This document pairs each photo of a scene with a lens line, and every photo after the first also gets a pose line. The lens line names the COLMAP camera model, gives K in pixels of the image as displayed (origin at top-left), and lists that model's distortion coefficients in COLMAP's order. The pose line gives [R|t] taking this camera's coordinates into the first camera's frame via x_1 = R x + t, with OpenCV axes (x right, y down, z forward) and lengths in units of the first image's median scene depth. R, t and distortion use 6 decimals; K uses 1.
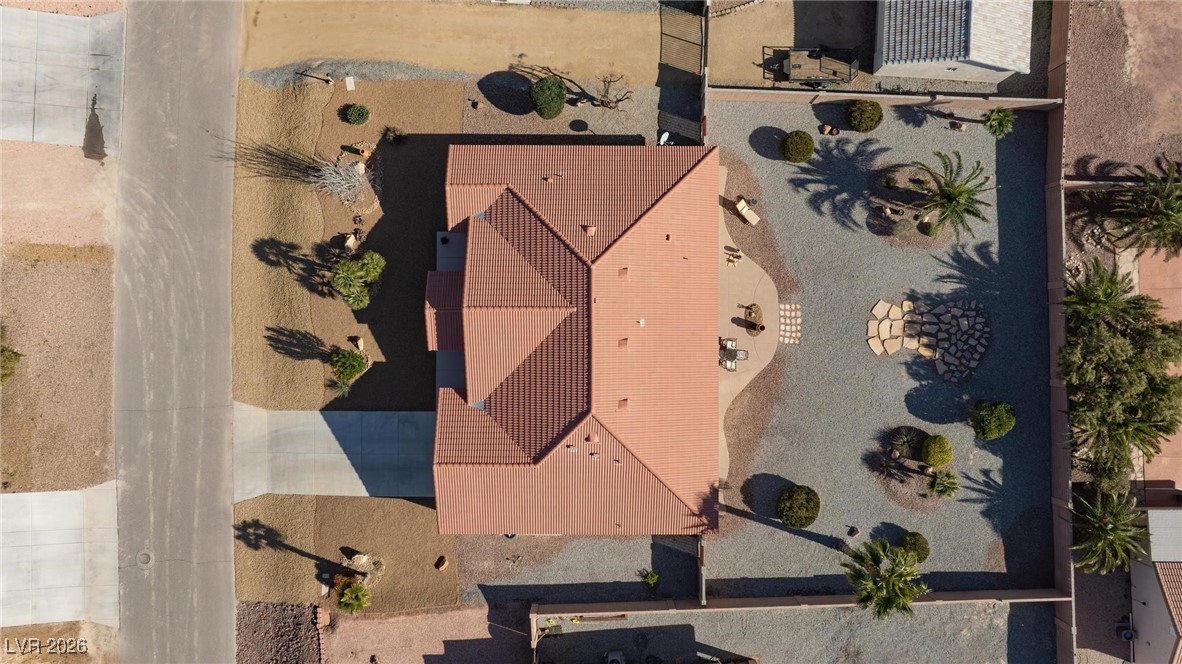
lens RADIAL K [[782.6, 0, 591.0], [0, 782.6, 332.0], [0, 0, 1]] dist [-0.003467, -0.000884]
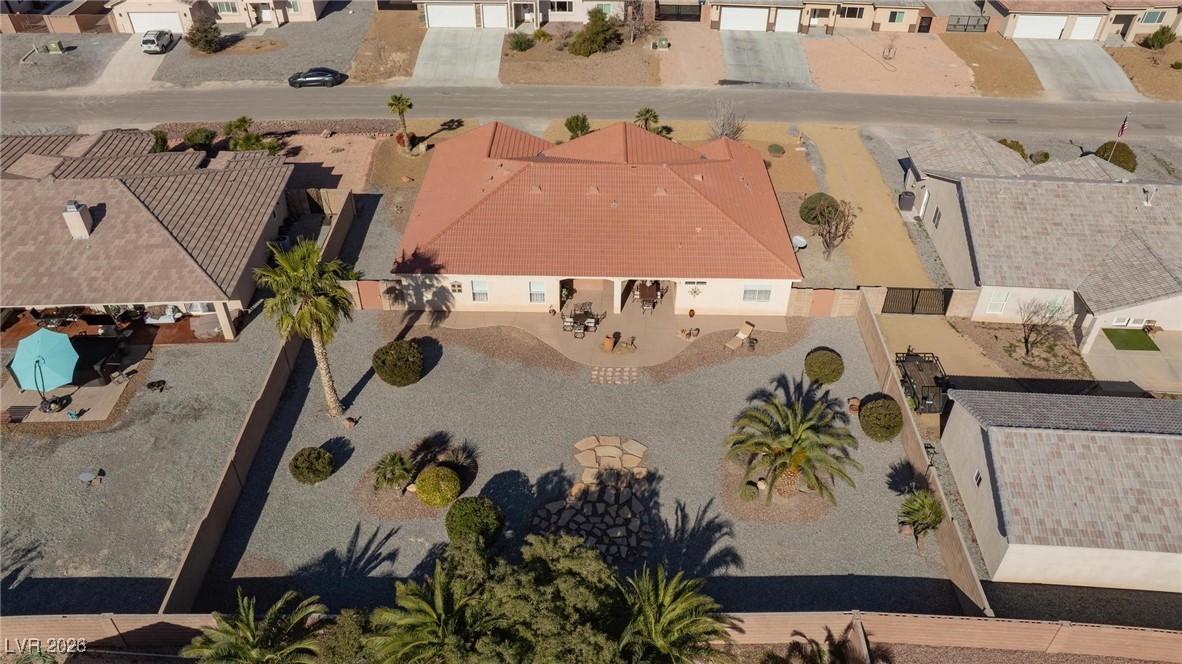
lens RADIAL K [[782.6, 0, 591.0], [0, 782.6, 332.0], [0, 0, 1]] dist [-0.003467, -0.000884]
pose [[-0.010601, 0.645685, -0.763530, 0.881465], [-0.999937, -0.009636, 0.005734, 0.009827], [-0.003655, 0.763543, 0.645747, 0.425903]]
